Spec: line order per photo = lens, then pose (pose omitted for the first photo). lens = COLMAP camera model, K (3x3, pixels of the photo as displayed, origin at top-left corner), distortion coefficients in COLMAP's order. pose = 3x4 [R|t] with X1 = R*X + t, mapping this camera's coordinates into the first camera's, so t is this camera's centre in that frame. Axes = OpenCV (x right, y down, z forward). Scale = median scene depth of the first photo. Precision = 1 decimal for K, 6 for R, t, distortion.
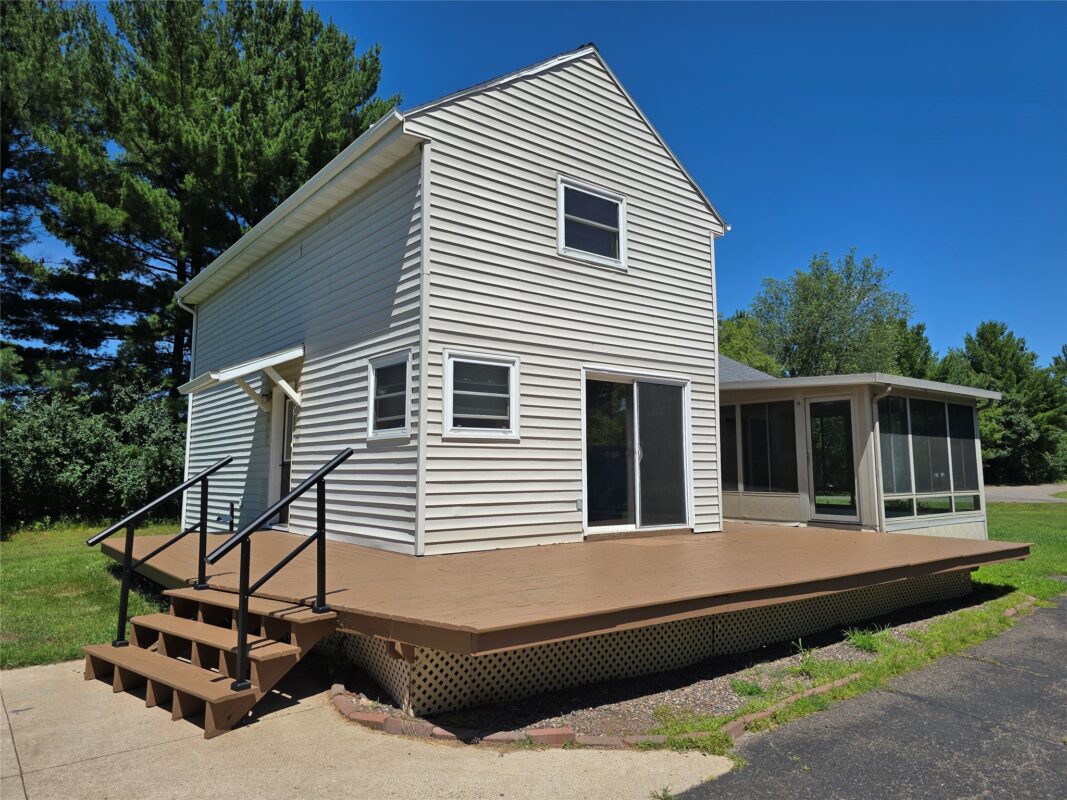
lens RADIAL K [[717.2, 0, 533.5], [0, 717.2, 400.0], [0, 0, 1]] dist [0.068044, -0.070764]
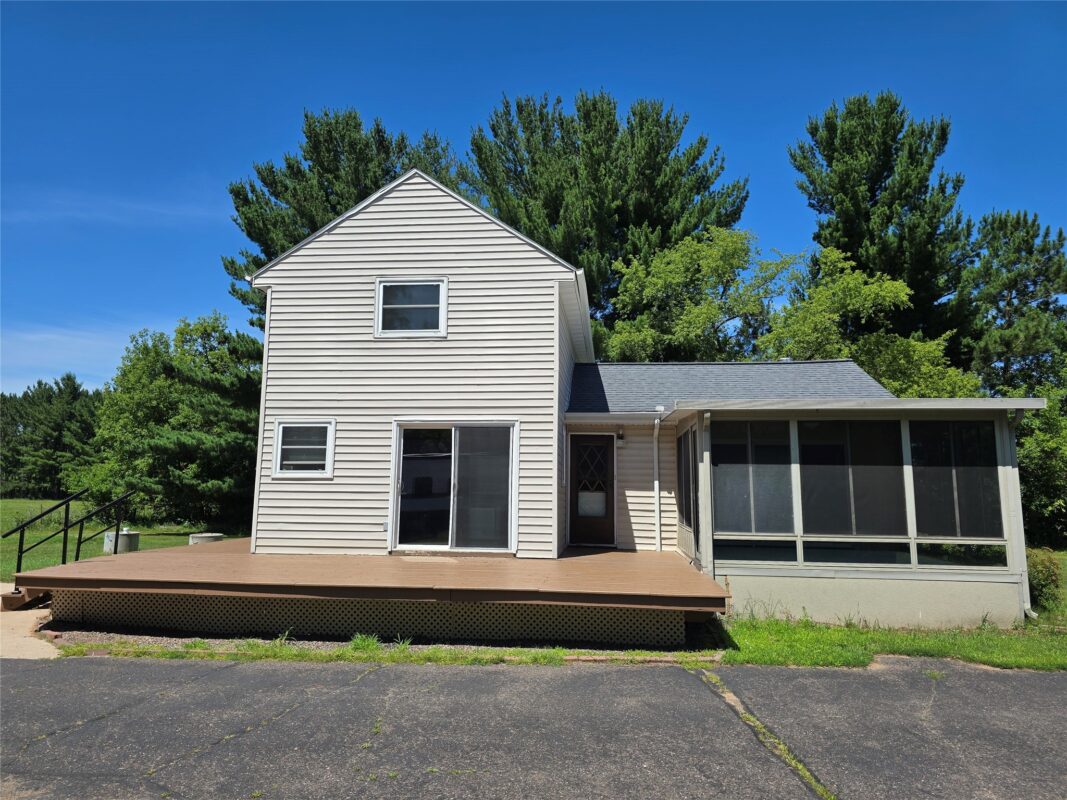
lens RADIAL K [[717.2, 0, 533.5], [0, 717.2, 400.0], [0, 0, 1]] dist [0.068044, -0.070764]
pose [[0.713658, -0.078796, -0.696048, 1.087023], [0.056952, 0.996890, -0.054459, 0.002533], [0.698175, -0.000776, 0.715927, 0.228289]]
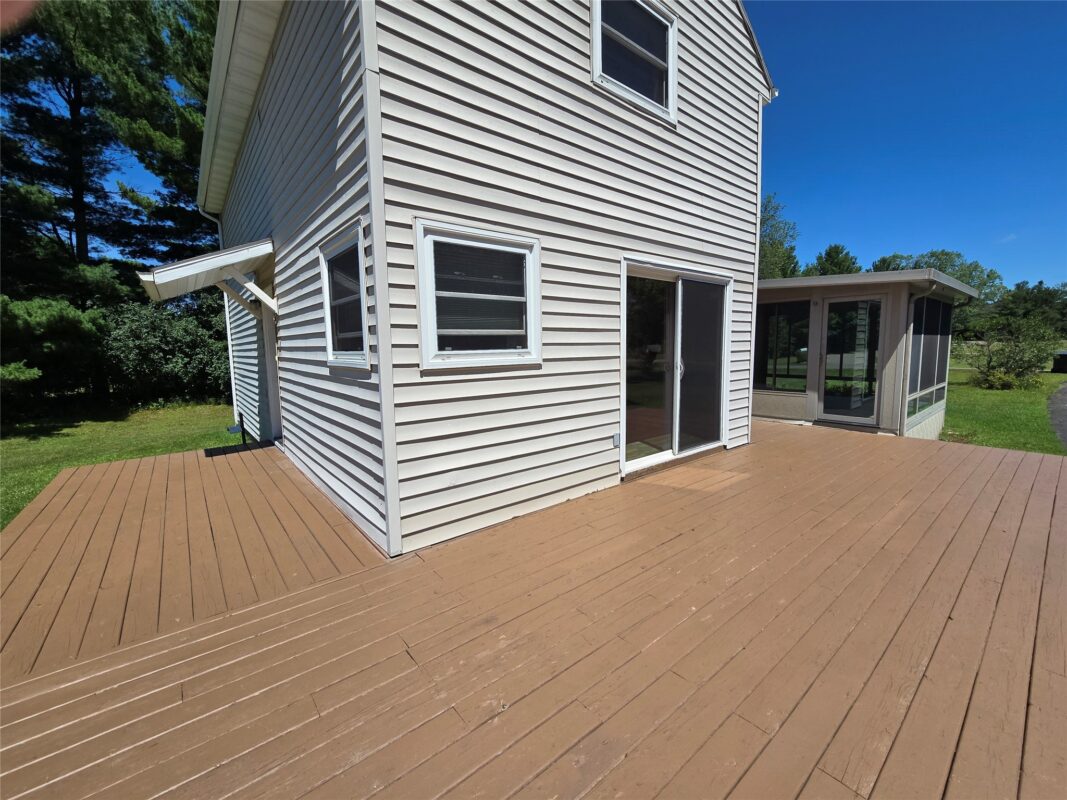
lens RADIAL K [[439.6, 0, 540.4], [0, 439.6, 392.3], [0, 0, 1]] dist [-0.000813, -0.000337]
pose [[0.999637, -0.015788, 0.021844, -0.026065], [0.011023, 0.979071, 0.203221, -0.003148], [-0.024595, -0.202907, 0.978889, 0.499991]]
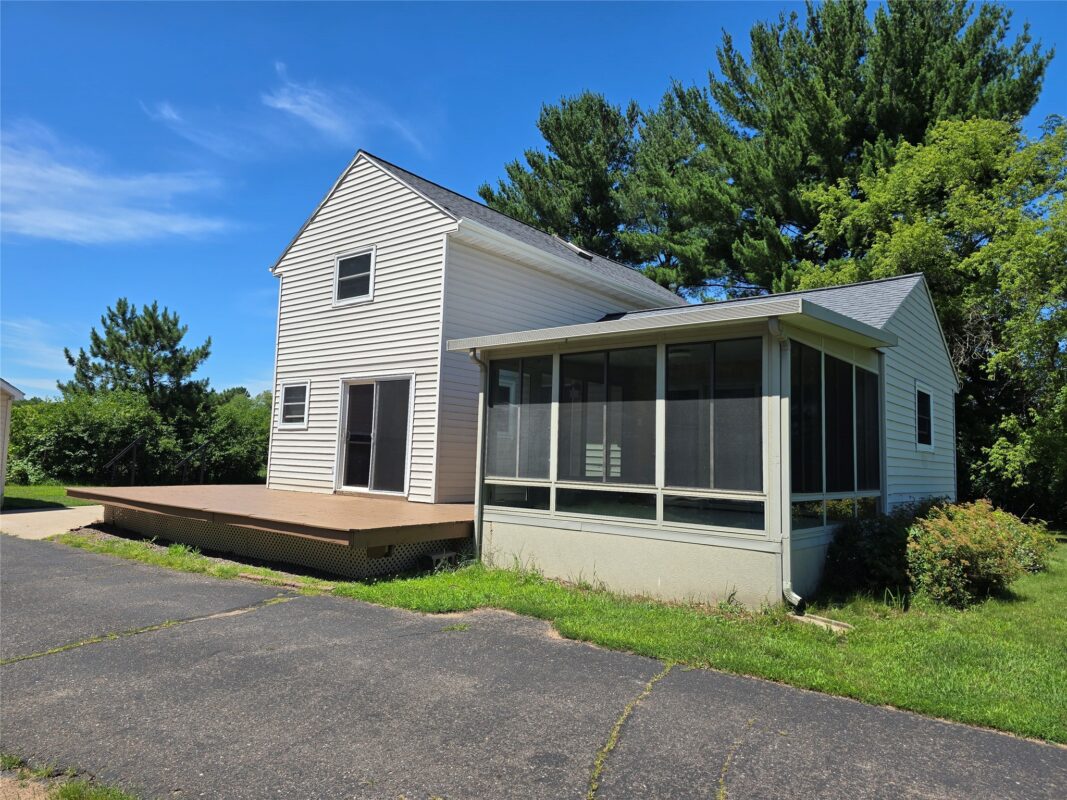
lens RADIAL K [[717.2, 0, 533.5], [0, 717.2, 400.0], [0, 0, 1]] dist [0.068044, -0.070764]
pose [[0.213807, -0.072419, -0.974188, 1.504853], [0.064269, 0.996131, -0.059945, 0.107447], [0.974760, -0.049793, 0.217634, 0.996361]]
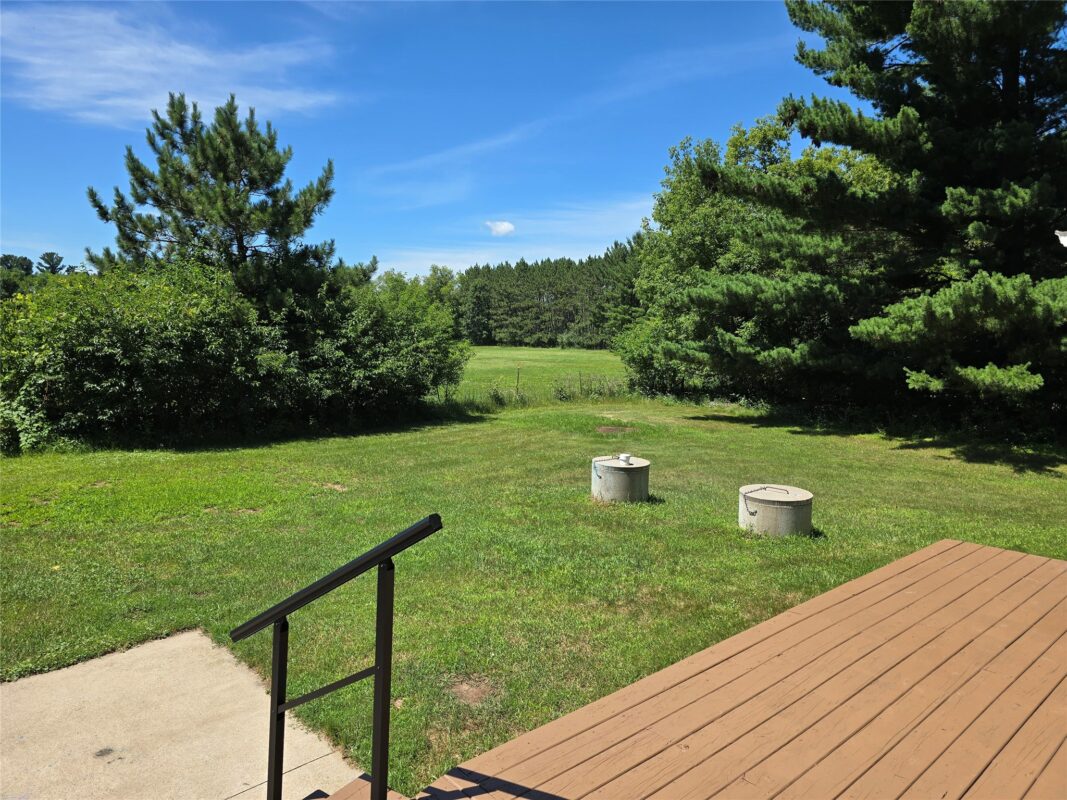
lens RADIAL K [[717.2, 0, 533.5], [0, 717.2, 400.0], [0, 0, 1]] dist [0.068044, -0.070764]
pose [[0.064774, 0.092860, -0.993570, -0.036638], [0.081454, 0.991847, 0.098009, -0.007991], [0.994570, -0.087279, 0.056682, 0.660921]]
